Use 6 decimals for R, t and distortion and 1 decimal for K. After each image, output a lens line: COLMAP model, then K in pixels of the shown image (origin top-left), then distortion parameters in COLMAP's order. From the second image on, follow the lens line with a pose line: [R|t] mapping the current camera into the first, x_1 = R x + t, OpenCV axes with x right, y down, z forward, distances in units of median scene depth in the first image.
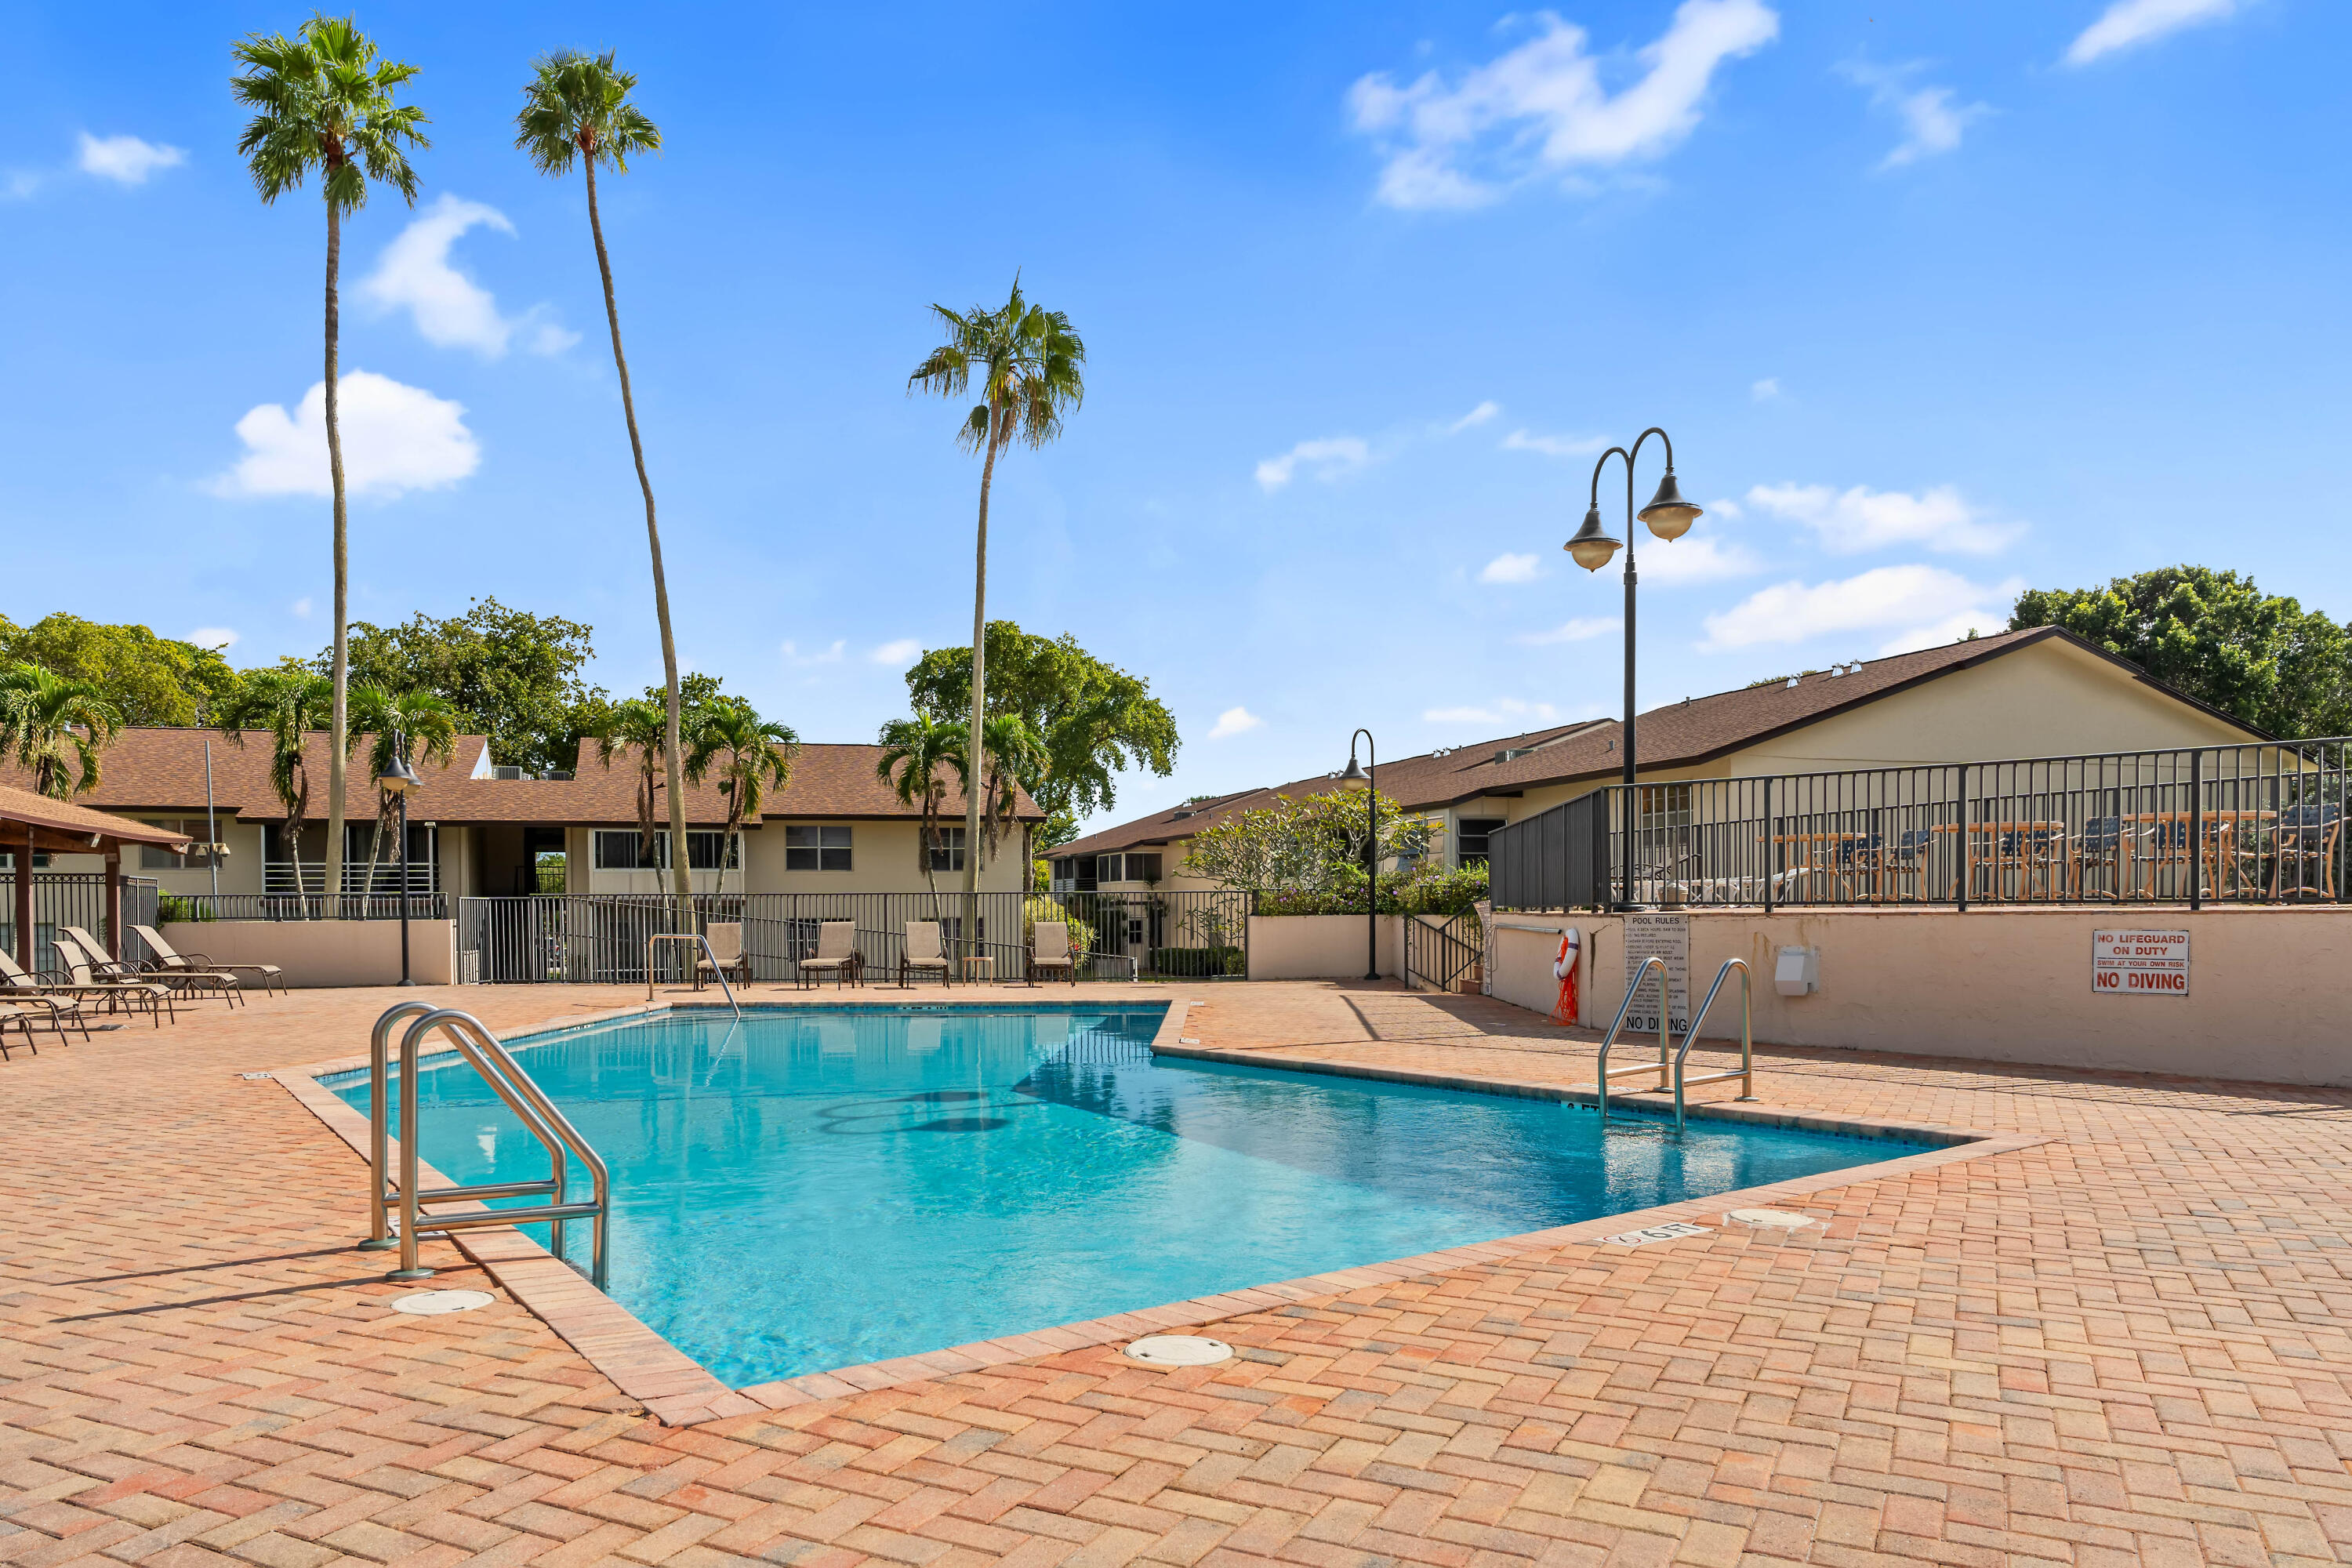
lens RADIAL K [[1611.0, 0, 1135.9], [0, 1611.0, 916.2], [0, 0, 1]] dist [-0.003094, -0.009485]
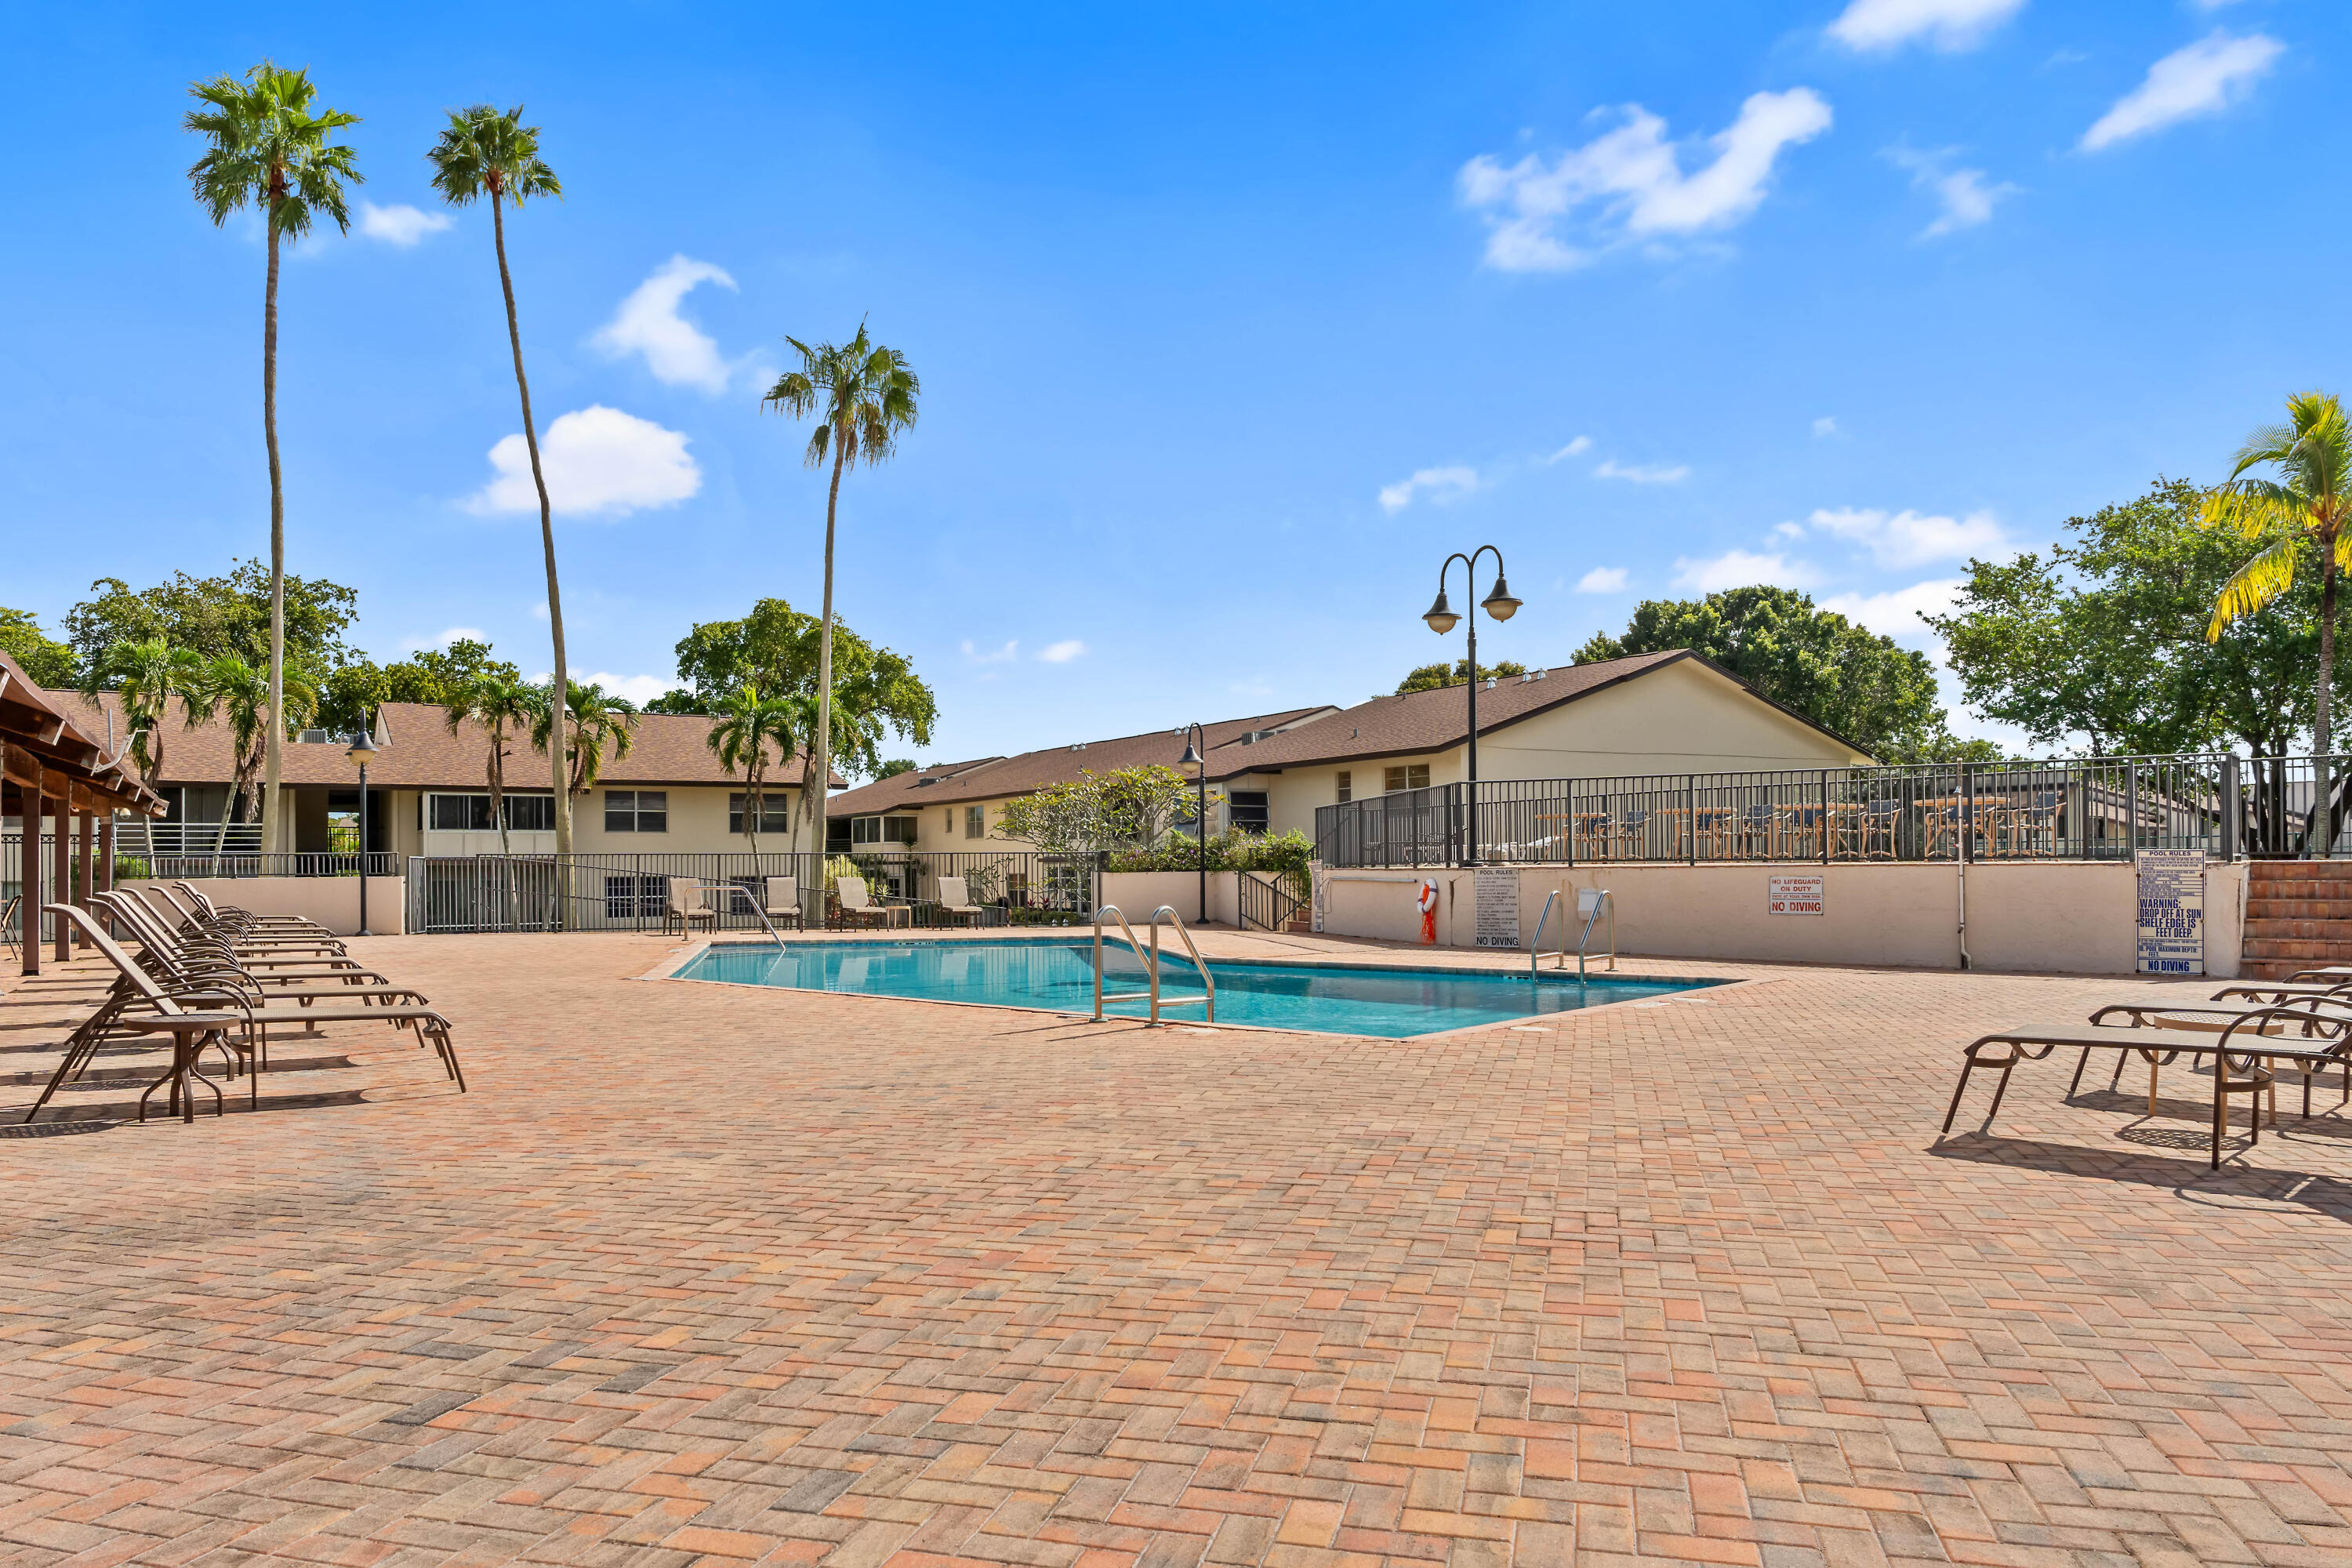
lens RADIAL K [[1611.0, 0, 1130.2], [0, 1611.0, 805.7], [0, 0, 1]] dist [-0.003094, -0.009485]
pose [[0.978068, 0.007676, 0.208146, -0.121175], [0.001518, 0.999031, -0.043976, 0.002273], [-0.208282, 0.043328, 0.977109, -0.149931]]
